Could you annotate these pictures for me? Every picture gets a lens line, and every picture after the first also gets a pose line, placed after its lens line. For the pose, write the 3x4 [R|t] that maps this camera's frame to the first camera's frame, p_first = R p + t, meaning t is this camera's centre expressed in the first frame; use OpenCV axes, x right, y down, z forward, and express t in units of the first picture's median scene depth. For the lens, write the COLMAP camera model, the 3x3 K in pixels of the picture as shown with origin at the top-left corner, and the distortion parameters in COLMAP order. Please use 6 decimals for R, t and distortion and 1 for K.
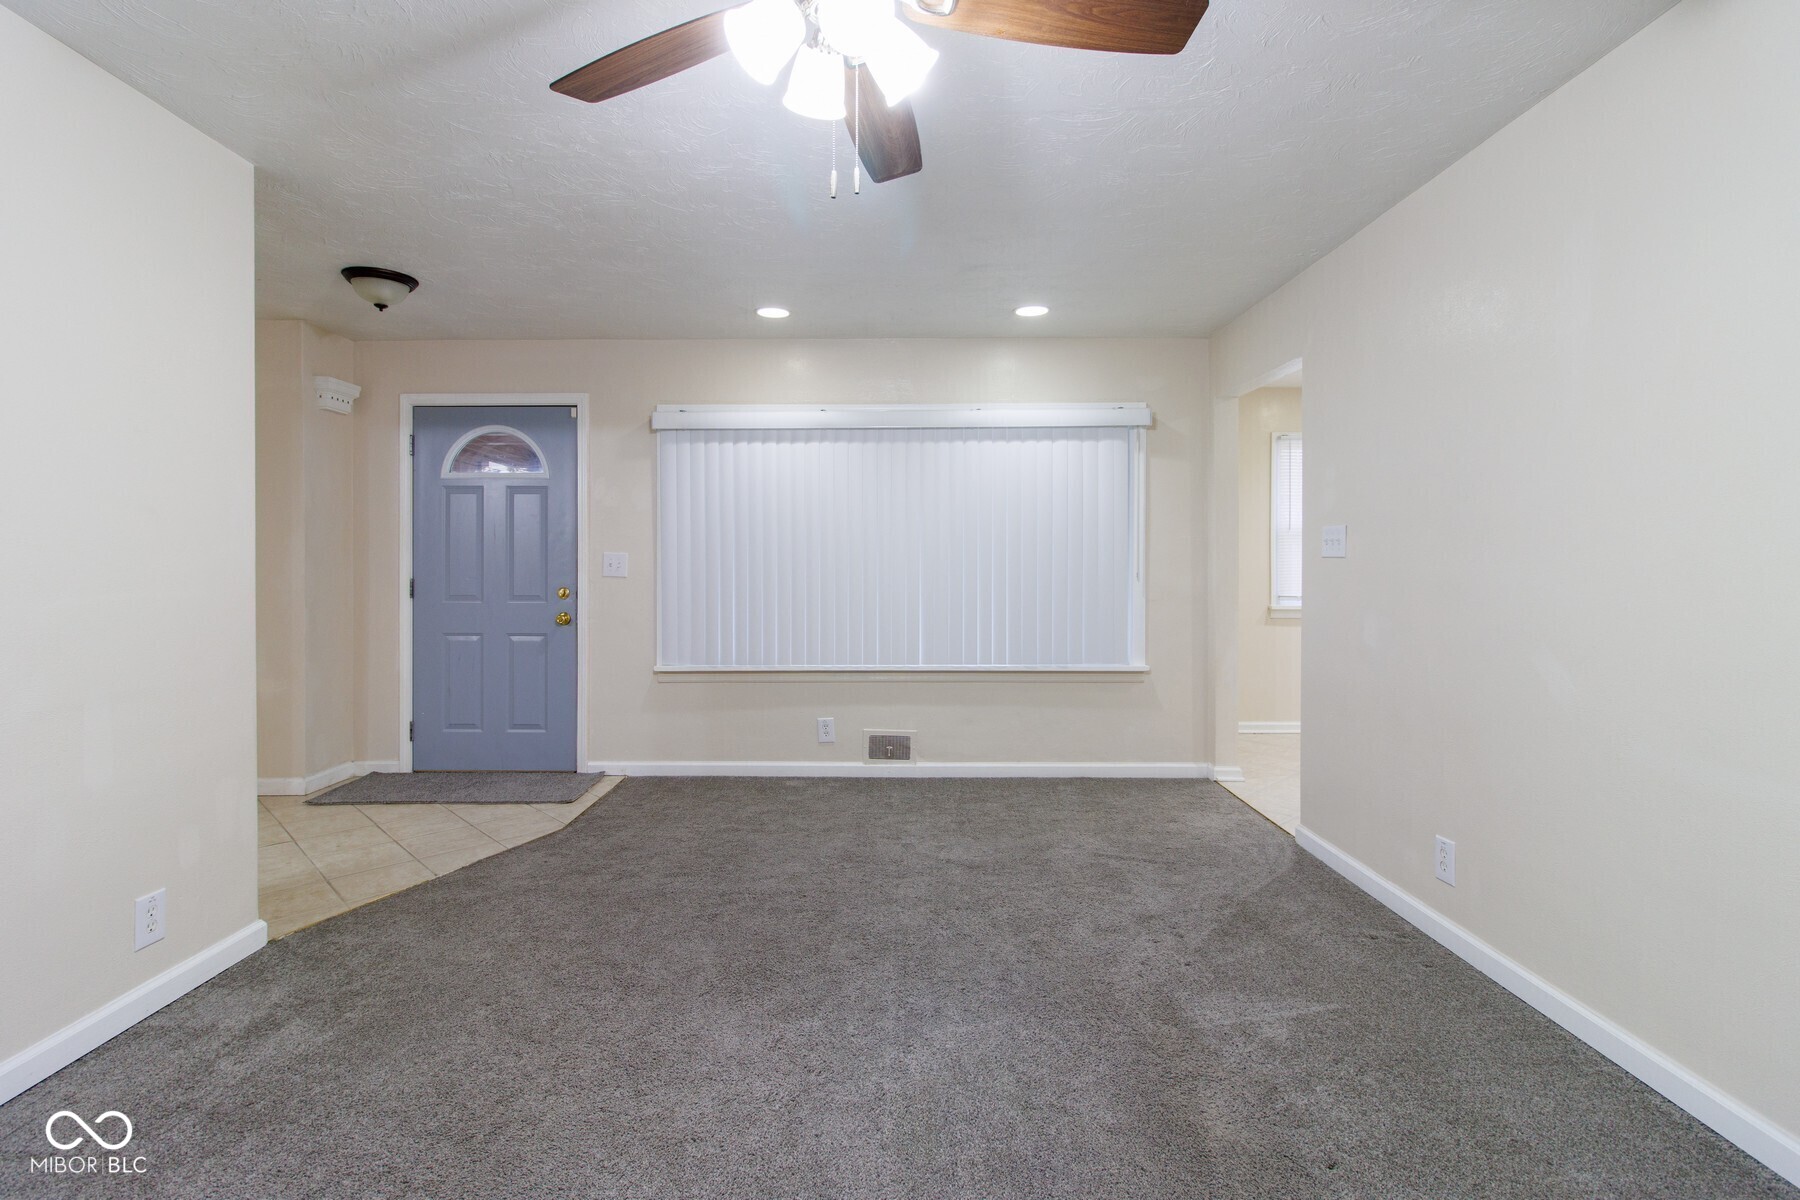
lens RADIAL K [[828.1, 0, 908.5], [0, 828.1, 602.3], [0, 0, 1]] dist [0.000228, 0.002373]
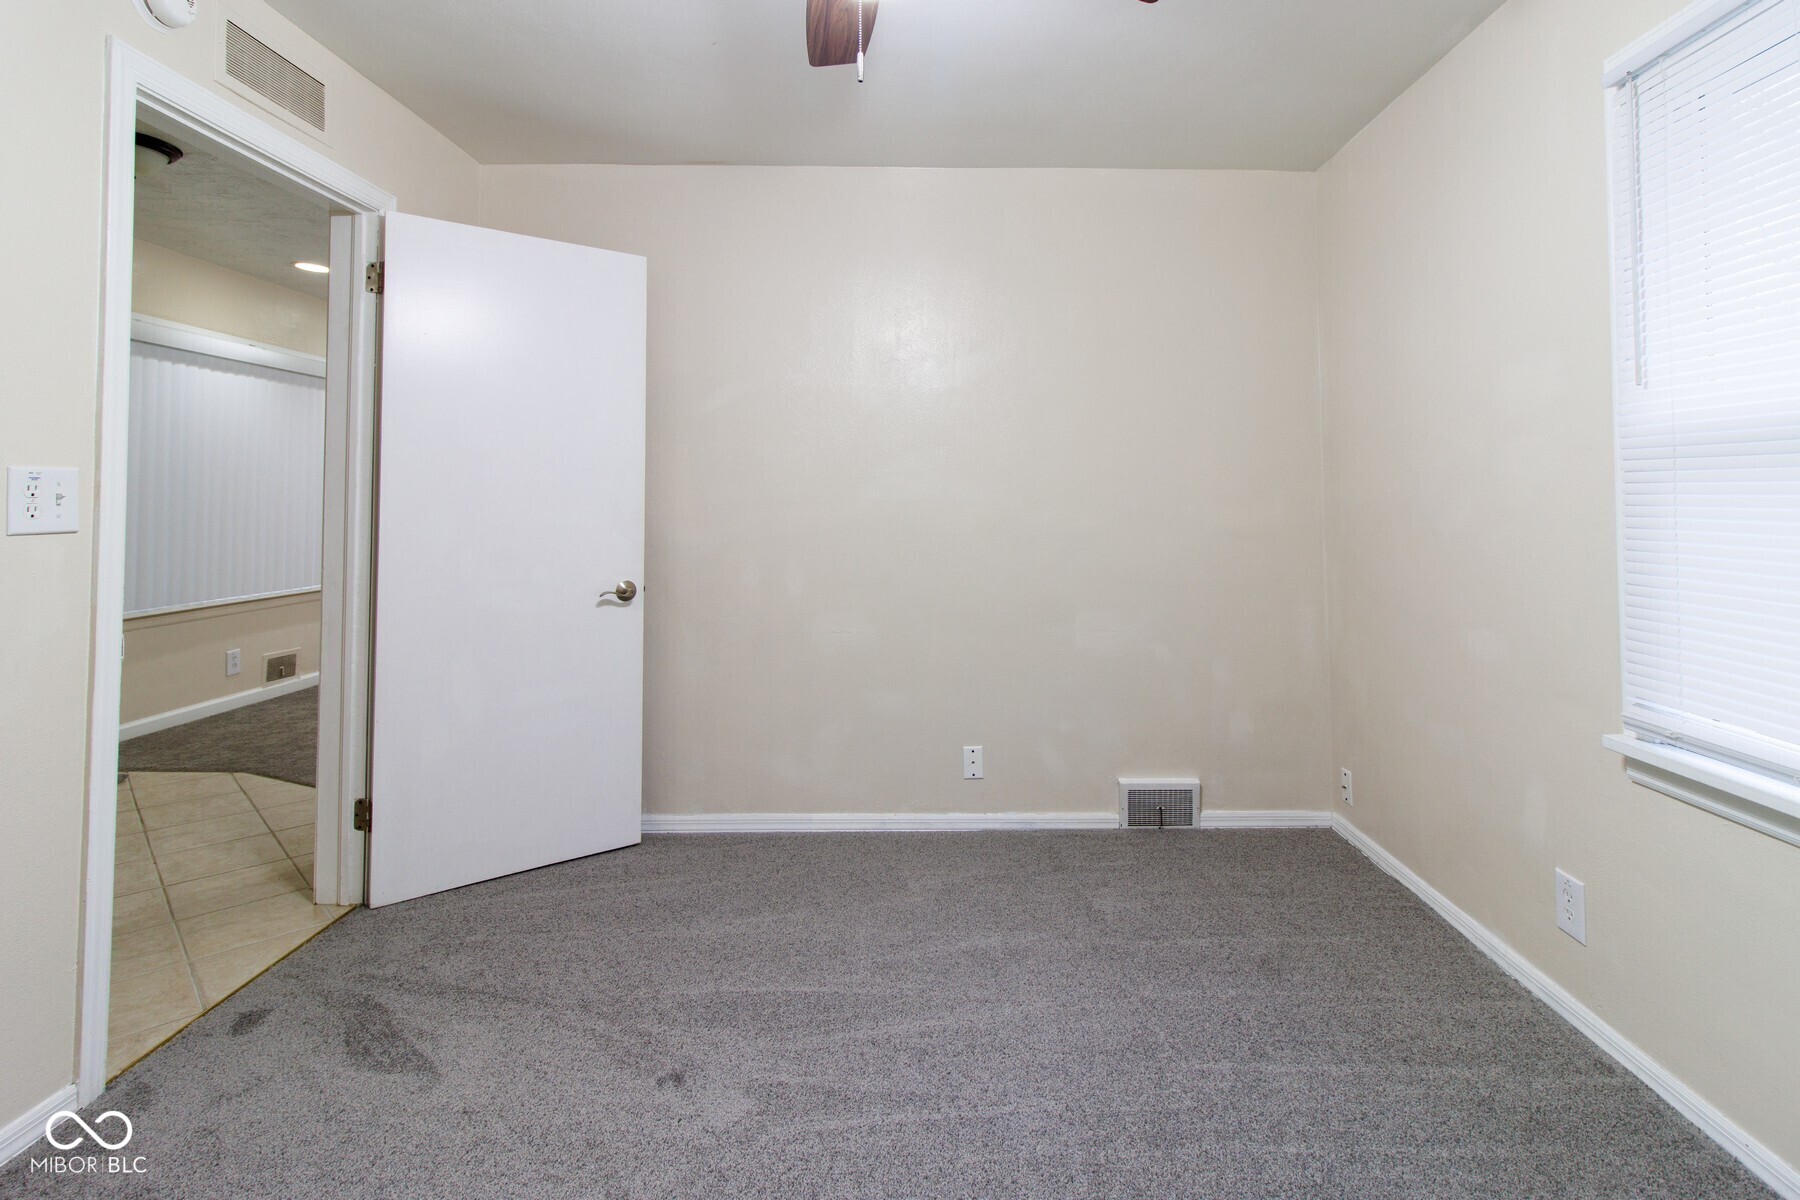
lens RADIAL K [[828.1, 0, 906.4], [0, 828.1, 589.0], [0, 0, 1]] dist [0.000228, 0.002373]
pose [[0.050653, -0.101381, 0.993557, -1.128329], [0.017043, 0.994777, 0.100636, -0.022308], [-0.998571, 0.011836, 0.052117, 0.144585]]
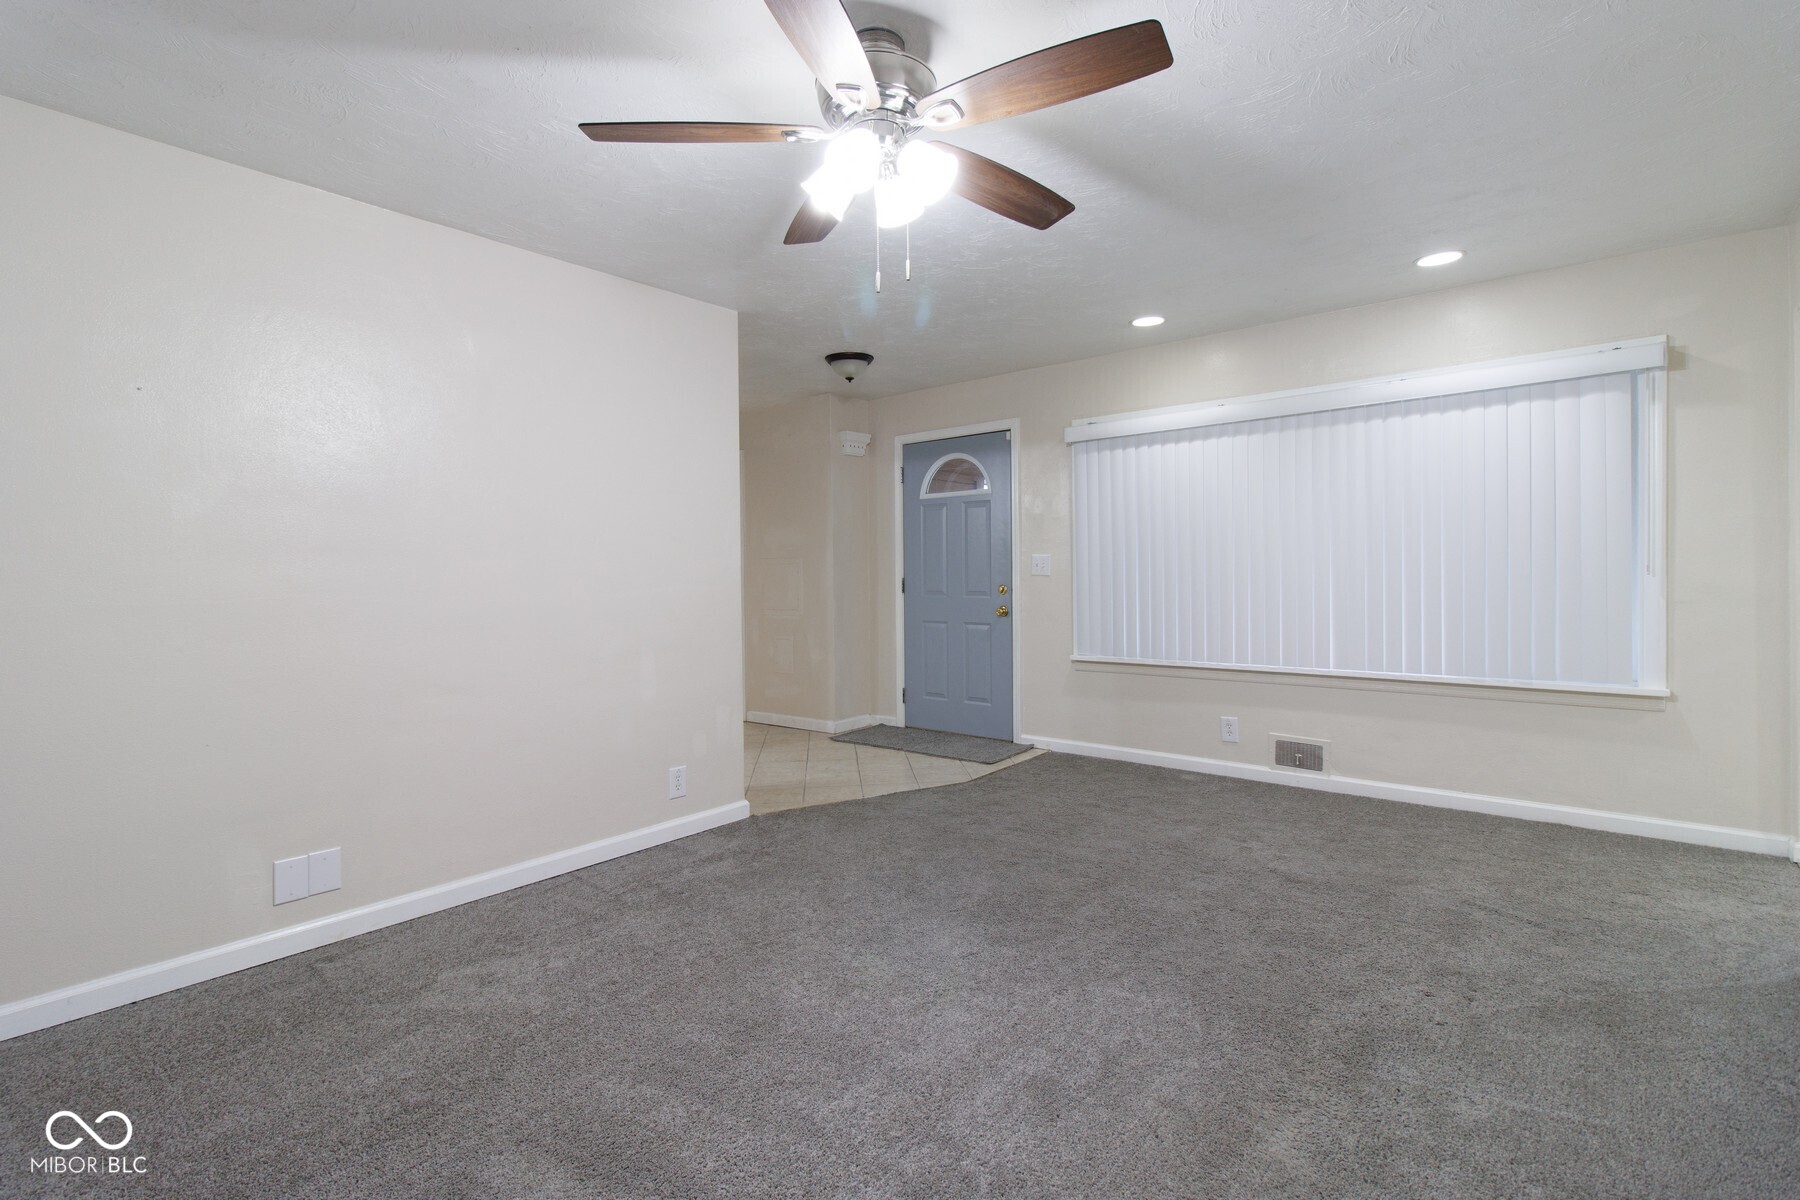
lens RADIAL K [[828.1, 0, 914.4], [0, 828.1, 615.3], [0, 0, 1]] dist [0.000228, 0.002373]
pose [[0.781659, 0.022398, -0.623304, 0.236410], [-0.010624, 0.999688, 0.022600, 0.000216], [0.623616, -0.011044, 0.781653, -0.003653]]
